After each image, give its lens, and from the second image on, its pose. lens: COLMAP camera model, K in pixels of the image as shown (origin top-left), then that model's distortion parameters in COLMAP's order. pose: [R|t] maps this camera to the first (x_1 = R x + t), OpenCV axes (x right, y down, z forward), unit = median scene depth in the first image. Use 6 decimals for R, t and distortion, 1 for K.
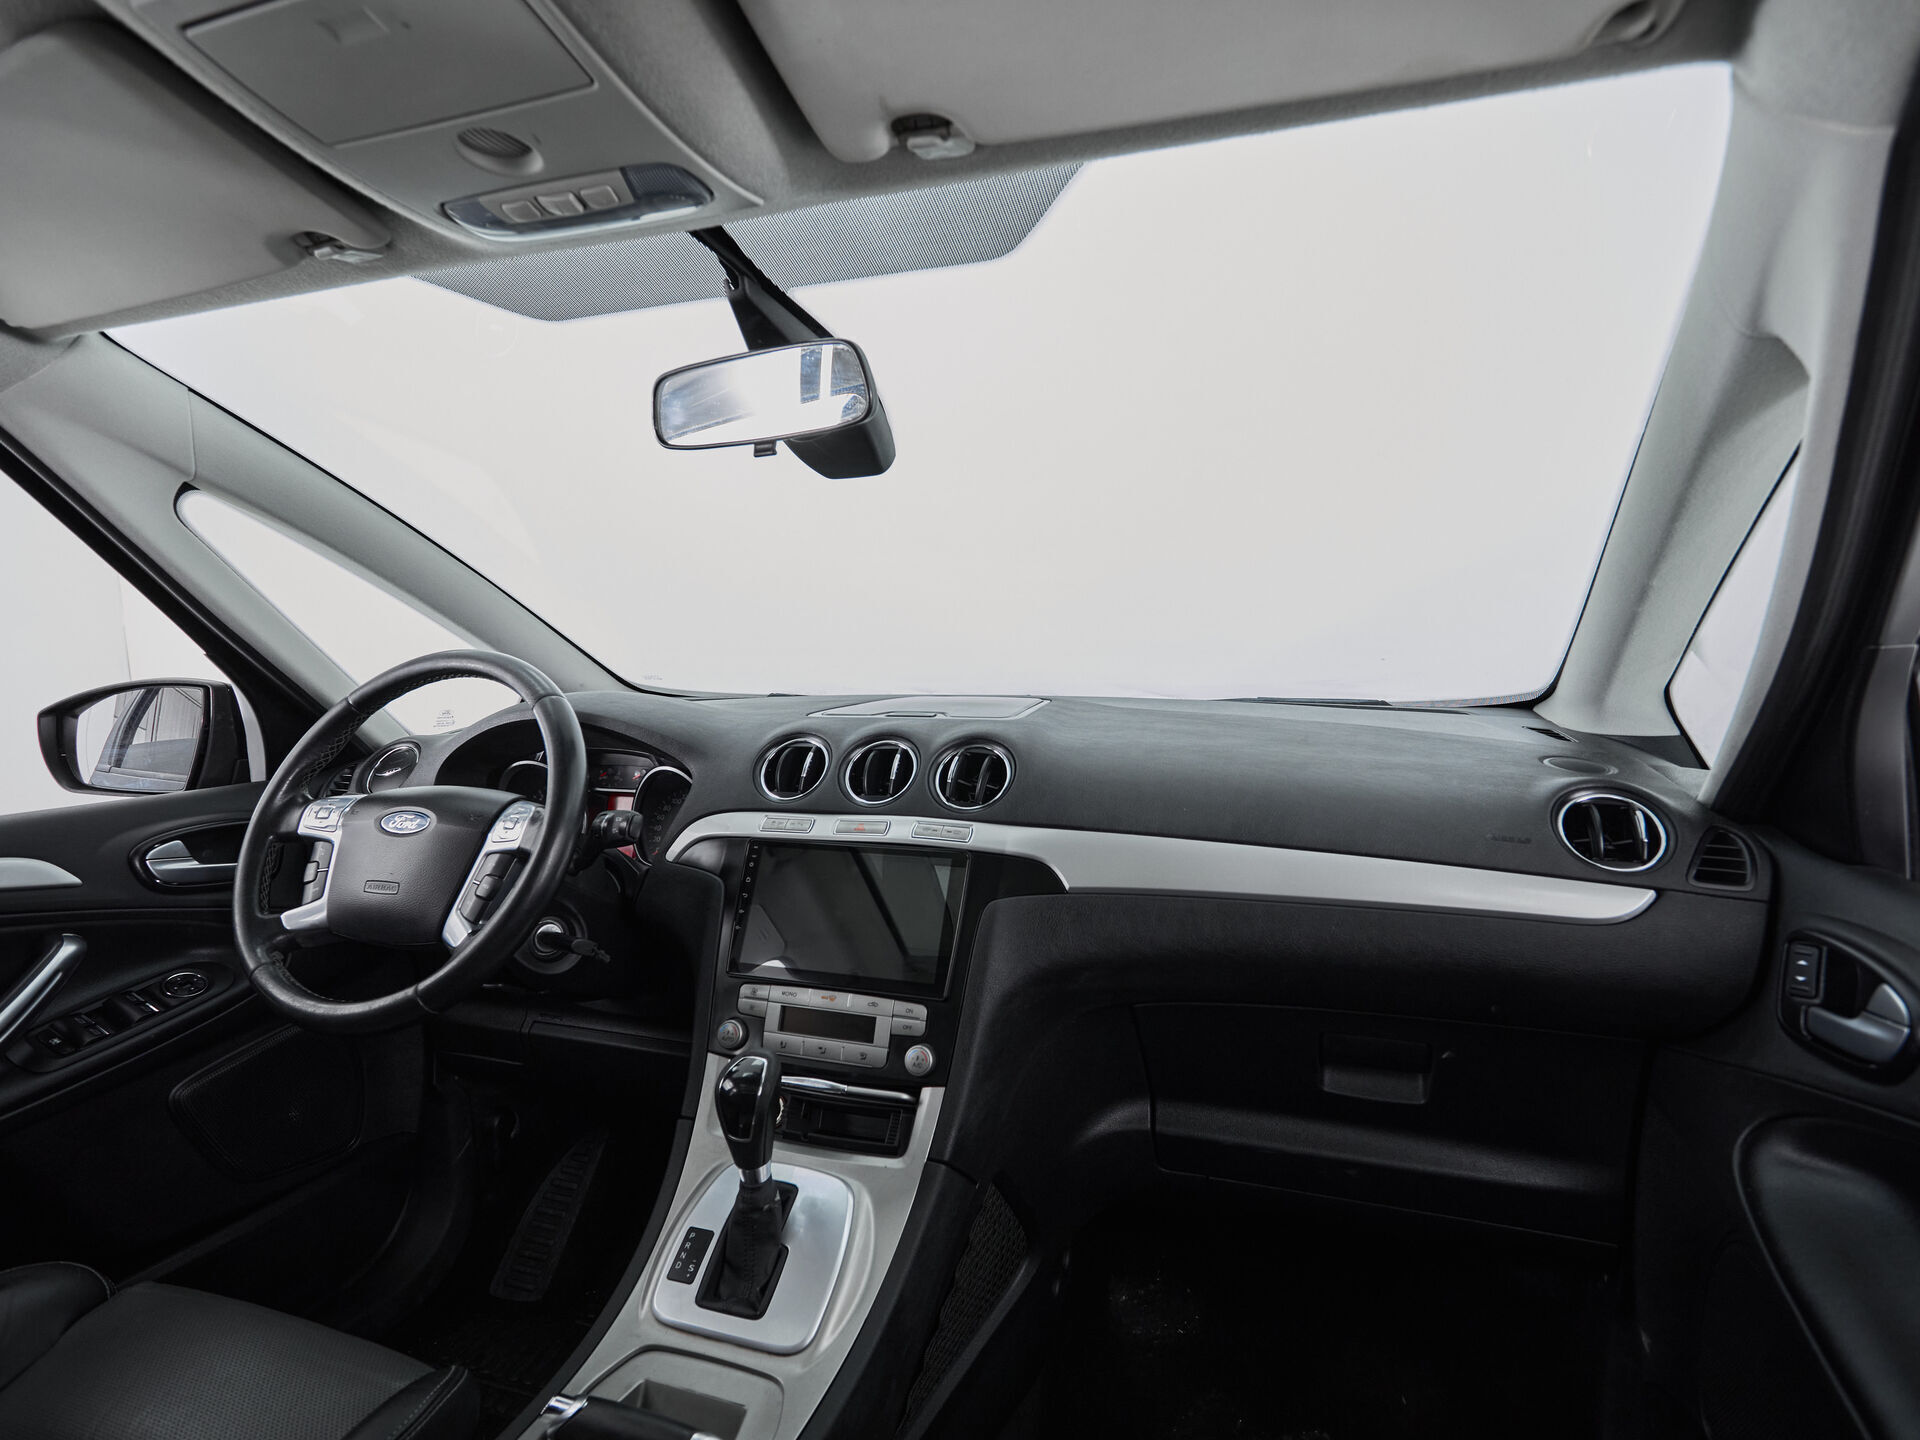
lens RADIAL K [[1002.0, 0, 960.0], [0, 1002.0, 721.0], [0, 0, 1]] dist [-0.009796, 0.001761]
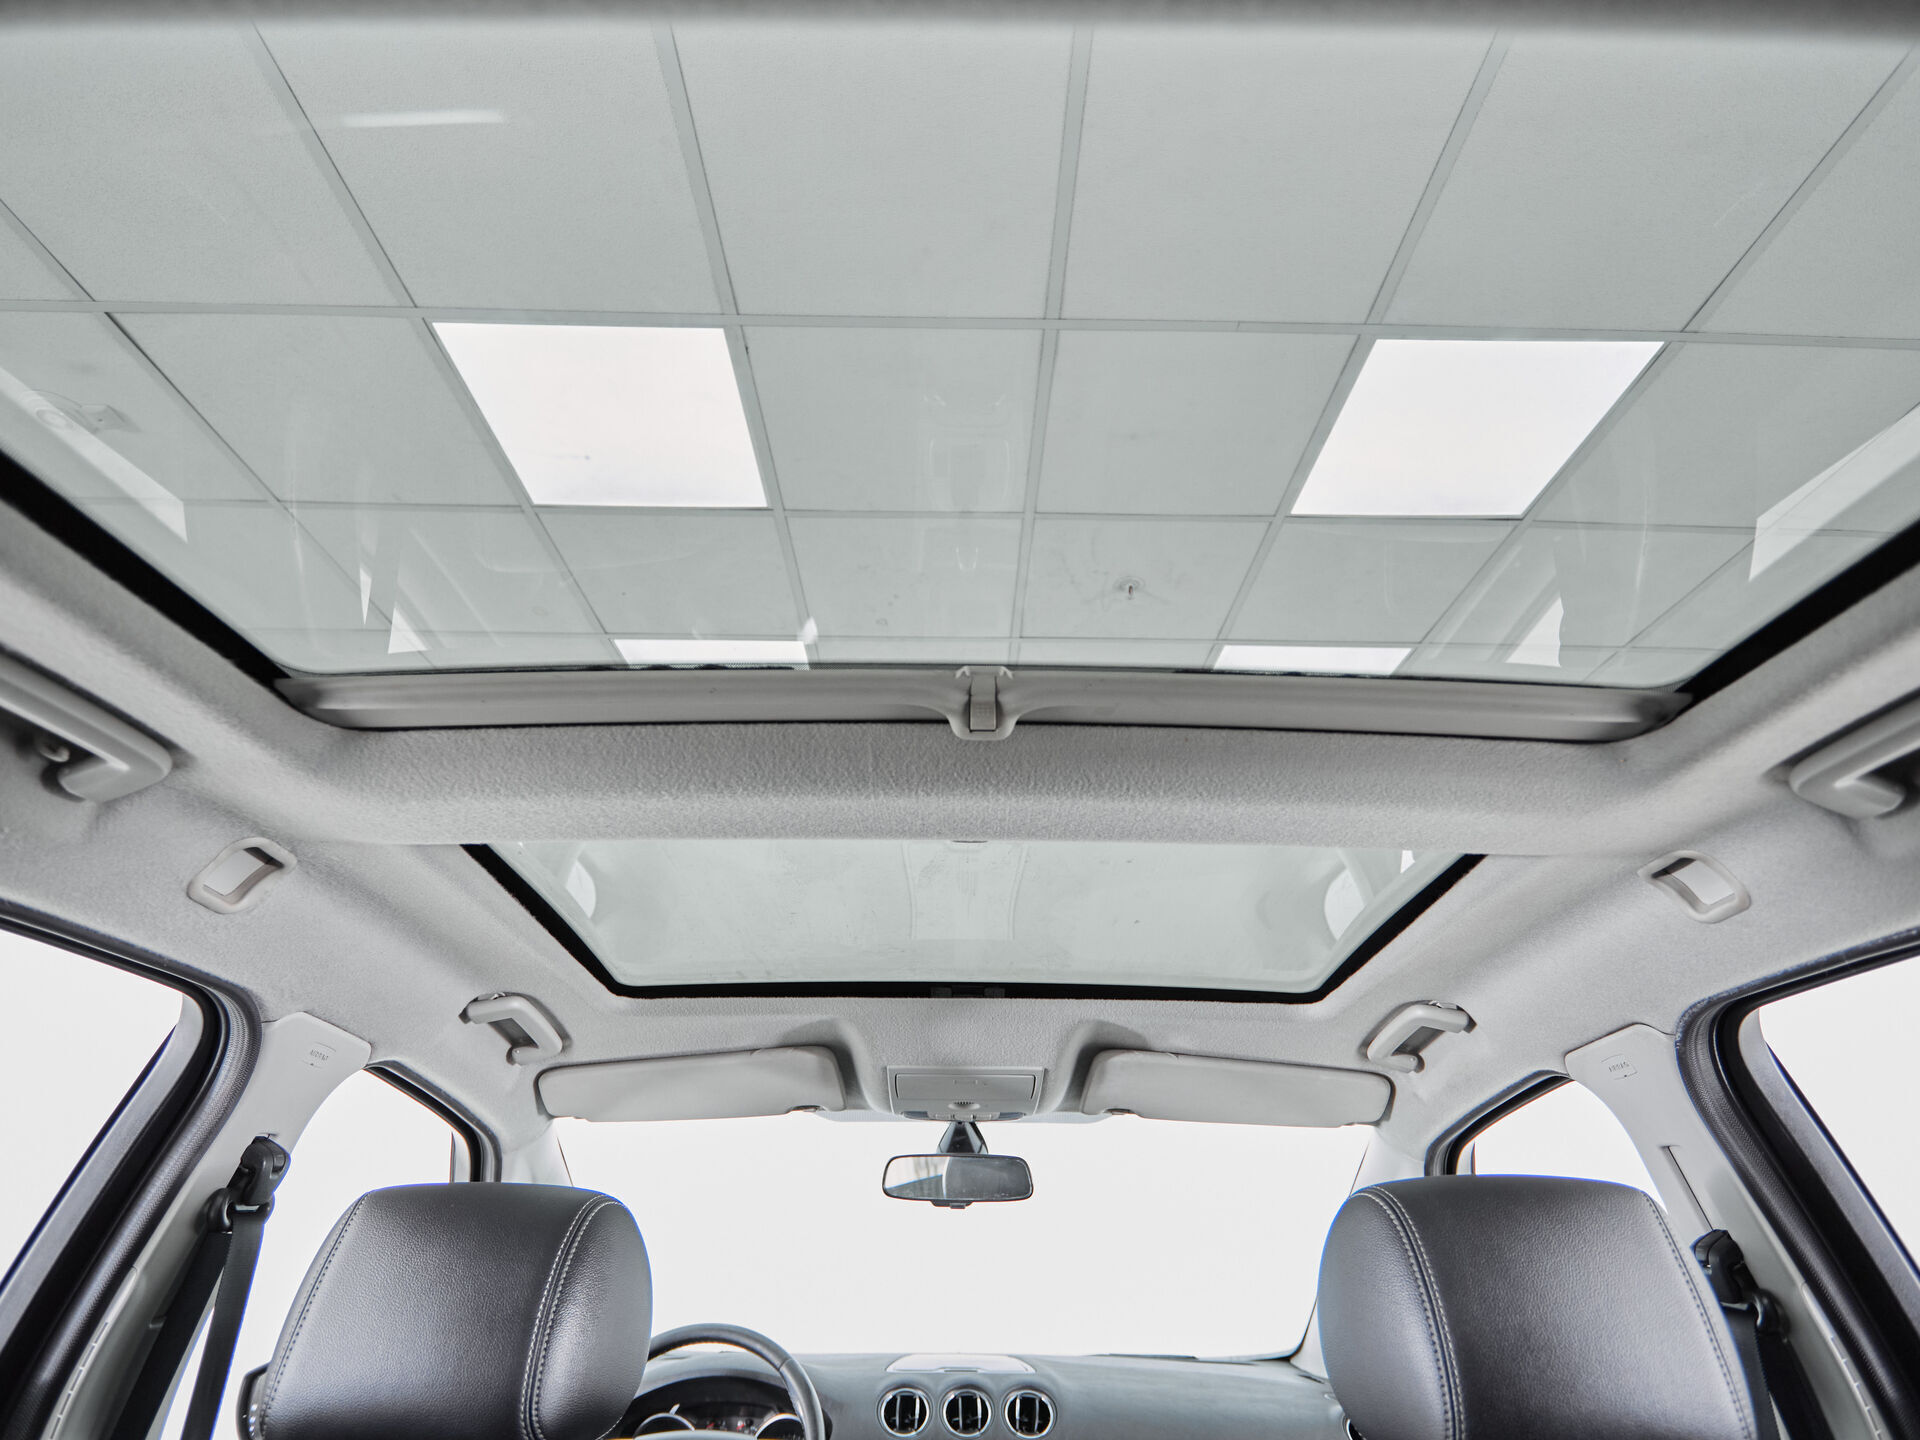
lens RADIAL K [[1002.0, 0, 954.8], [0, 1002.0, 750.8], [0, 0, 1]] dist [-0.009796, 0.001761]
pose [[0.941941, 0.170027, 0.289548, -0.787035], [0.010428, 0.847090, -0.531347, 0.002846], [-0.335616, 0.503517, 0.796136, -0.824543]]
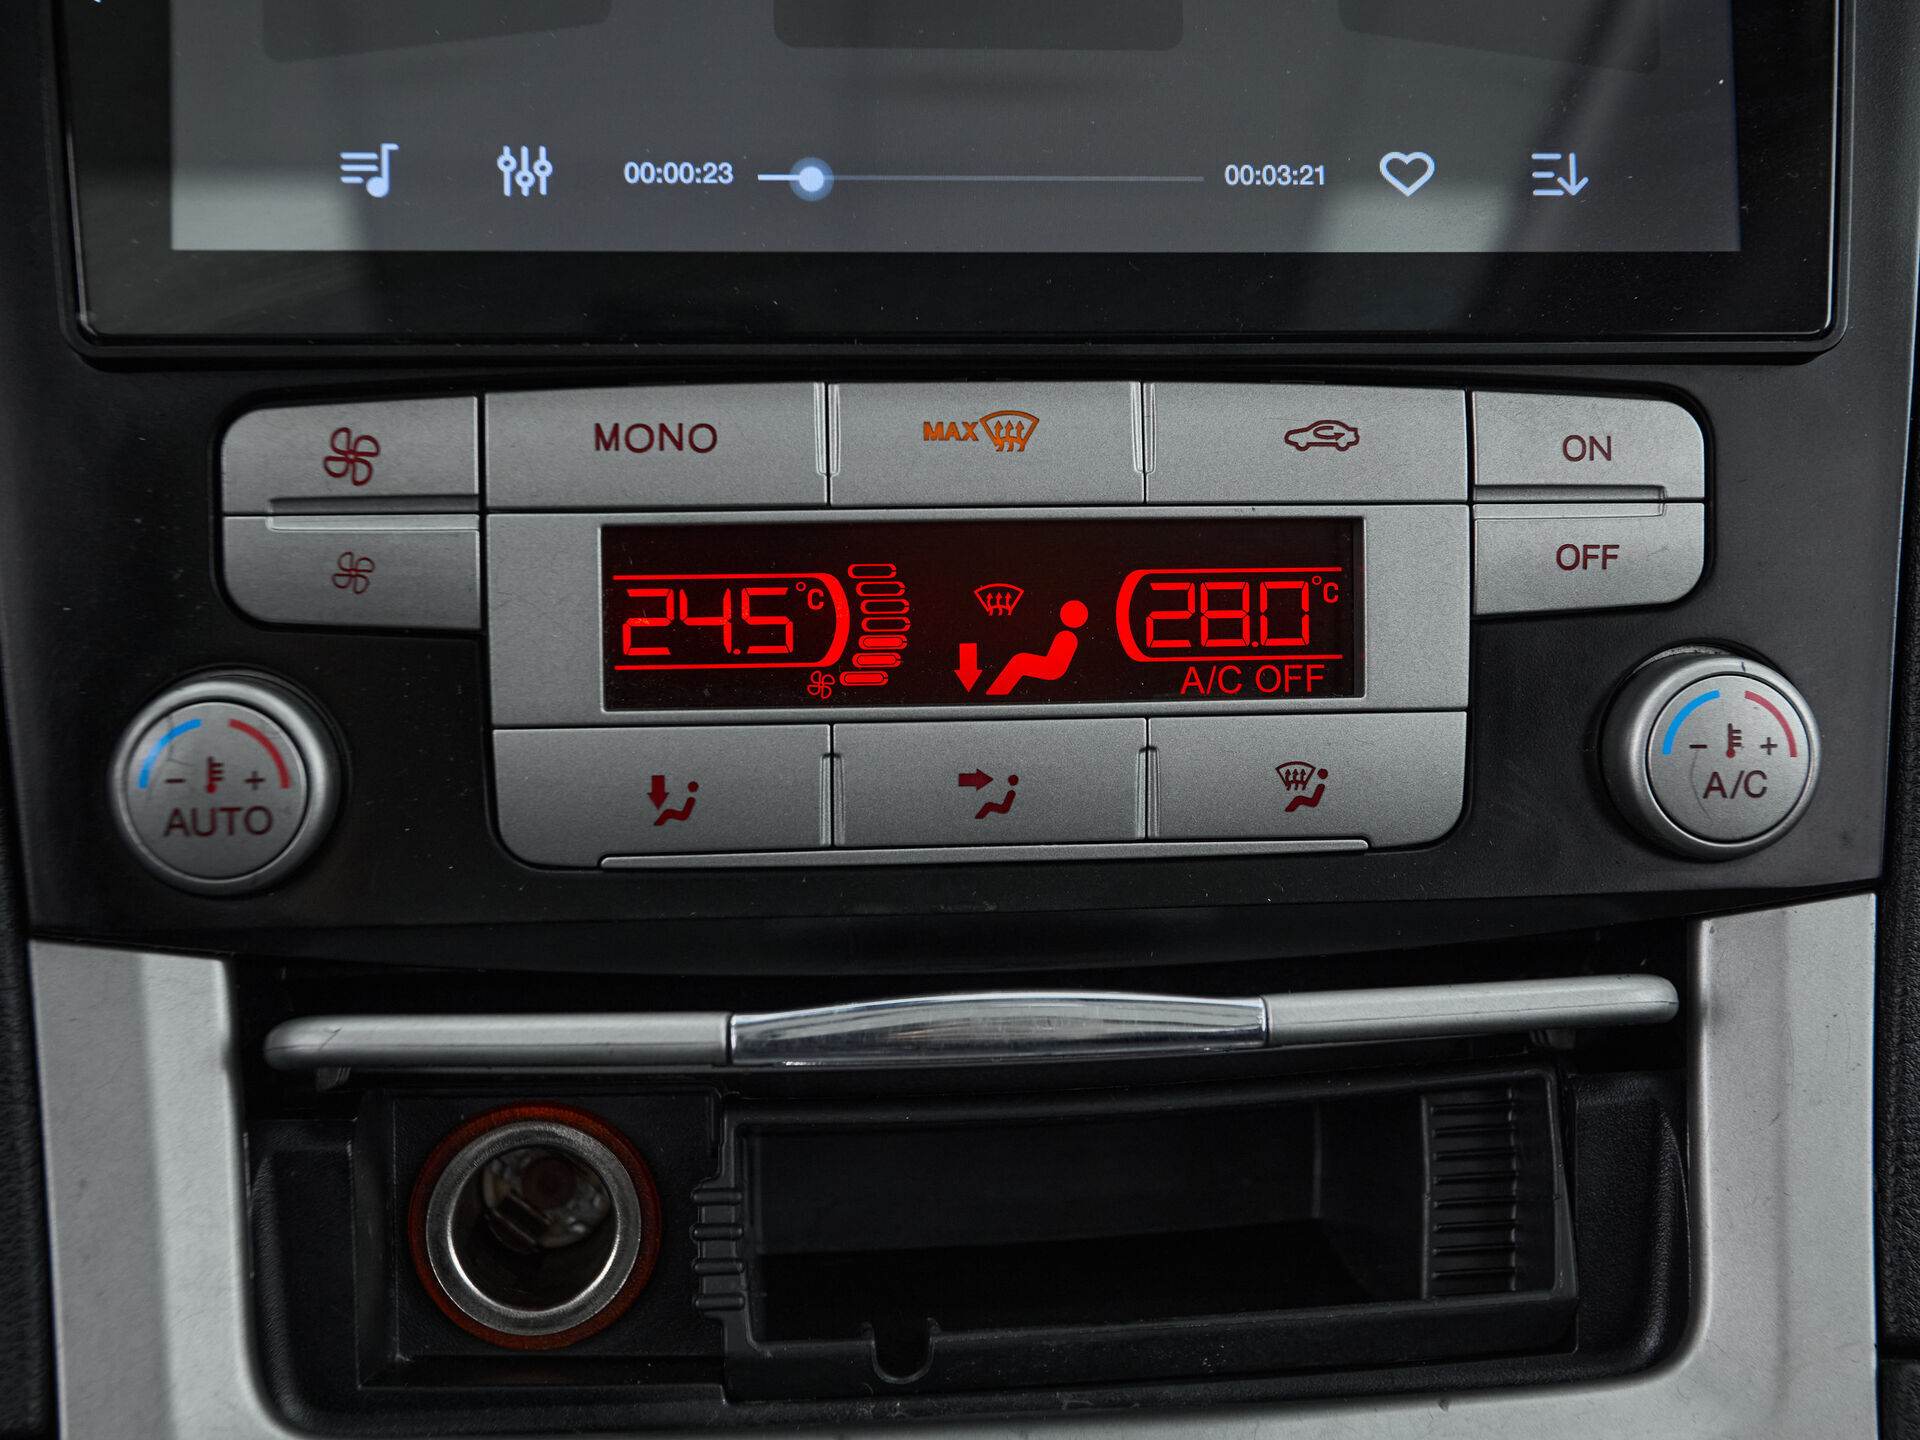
lens RADIAL K [[2212.2, 0, 1019.3], [0, 2212.2, 741.8], [0, 0, 1]] dist [-0.003224, 0.000000]
pose [[0.906026, -0.130177, 0.402705, -0.249415], [0.003510, 0.953799, 0.300425, 0.220492], [-0.423208, -0.270779, 0.864623, 0.704858]]
